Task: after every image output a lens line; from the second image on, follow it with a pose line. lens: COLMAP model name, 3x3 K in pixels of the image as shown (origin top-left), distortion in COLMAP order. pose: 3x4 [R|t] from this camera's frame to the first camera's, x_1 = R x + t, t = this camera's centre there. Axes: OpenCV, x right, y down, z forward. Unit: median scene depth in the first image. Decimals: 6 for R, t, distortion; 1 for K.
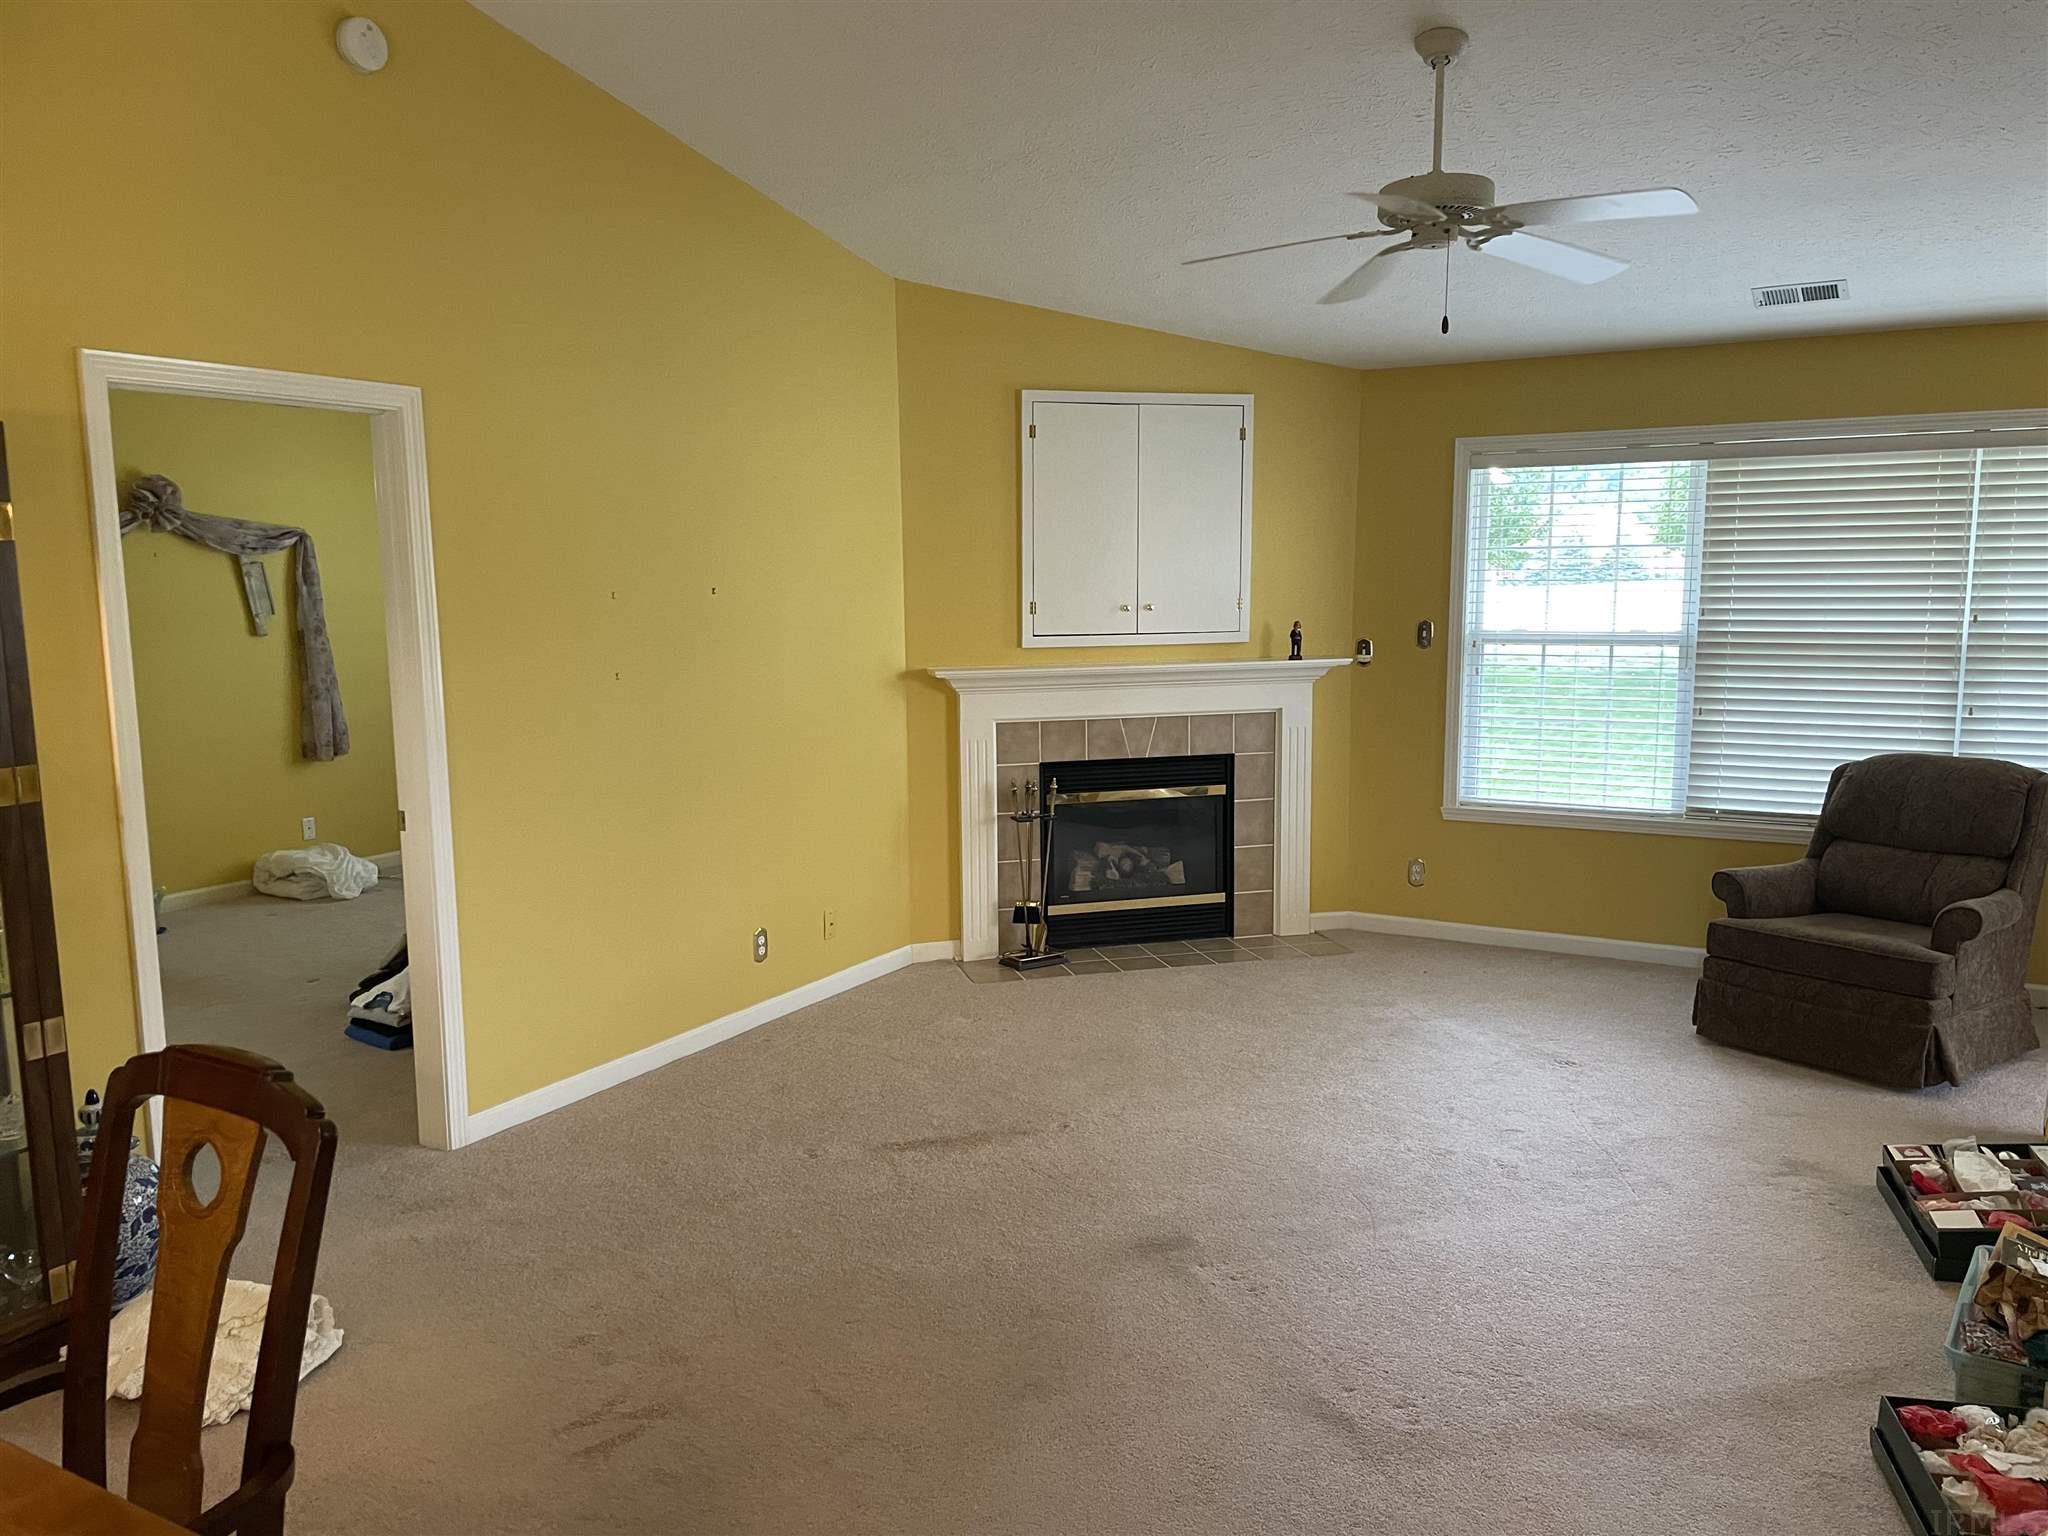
lens RADIAL K [[1544.2, 0, 1024.0], [0, 1544.2, 768.0], [0, 0, 1]] dist [0.087992, -0.123547]
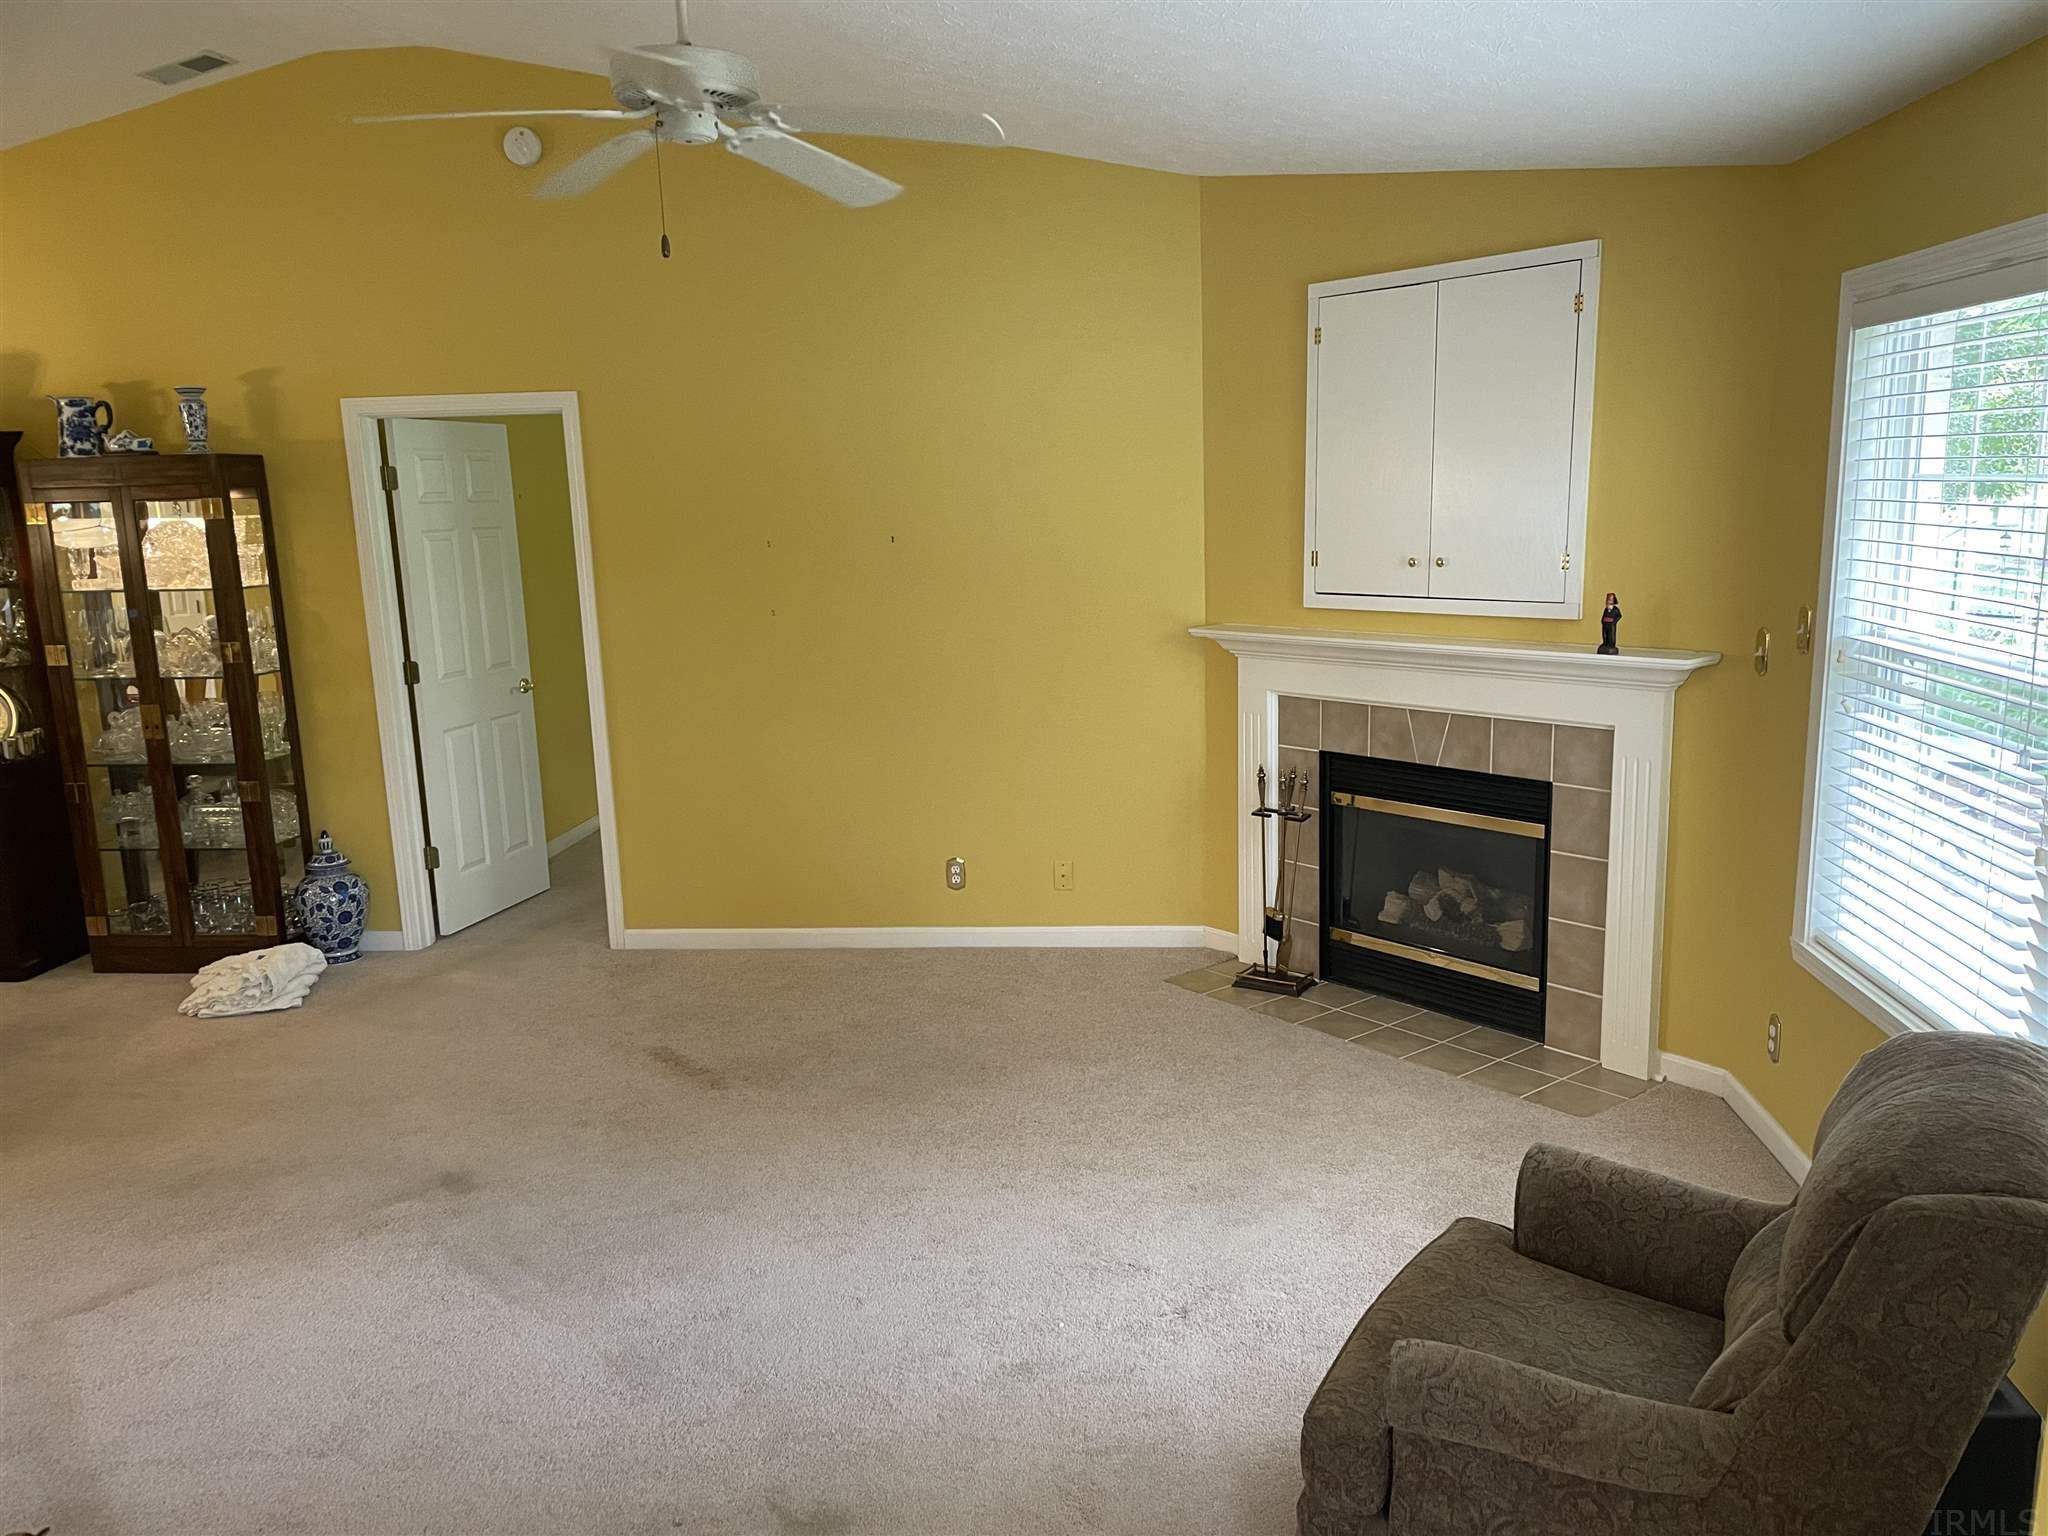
lens RADIAL K [[1502.3, 0, 988.8], [0, 1502.3, 773.3], [0, 0, 1]] dist [0.075187, -0.111812]
pose [[0.407181, 0.166447, -0.898053, 0.647569], [-0.089236, 0.985800, 0.142250, -0.087904], [0.908978, 0.022217, 0.416252, 0.508664]]
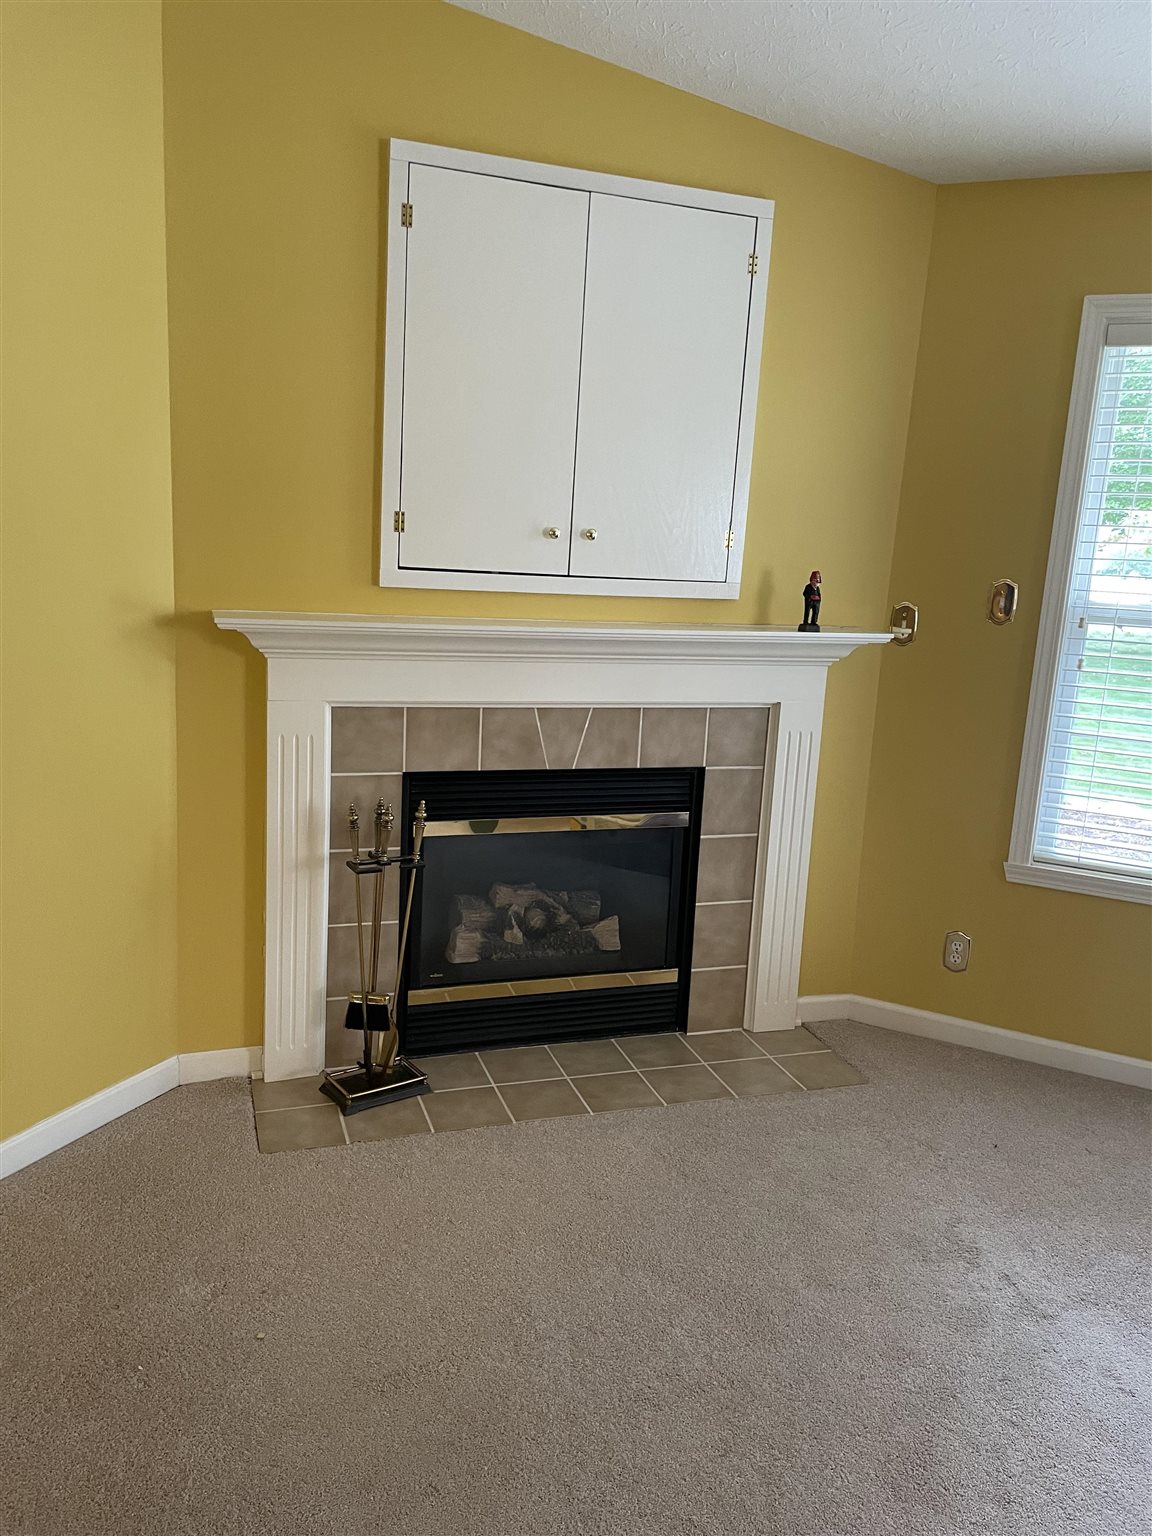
lens RADIAL K [[1158.2, 0, 581.0], [0, 1158.2, 753.3], [0, 0, 1]] dist [0.087992, -0.123547]
pose [[0.995682, 0.049846, 0.078306, 0.044581], [-0.054488, 0.996810, 0.058313, -0.042246], [-0.075150, -0.062328, 0.995222, 0.520913]]
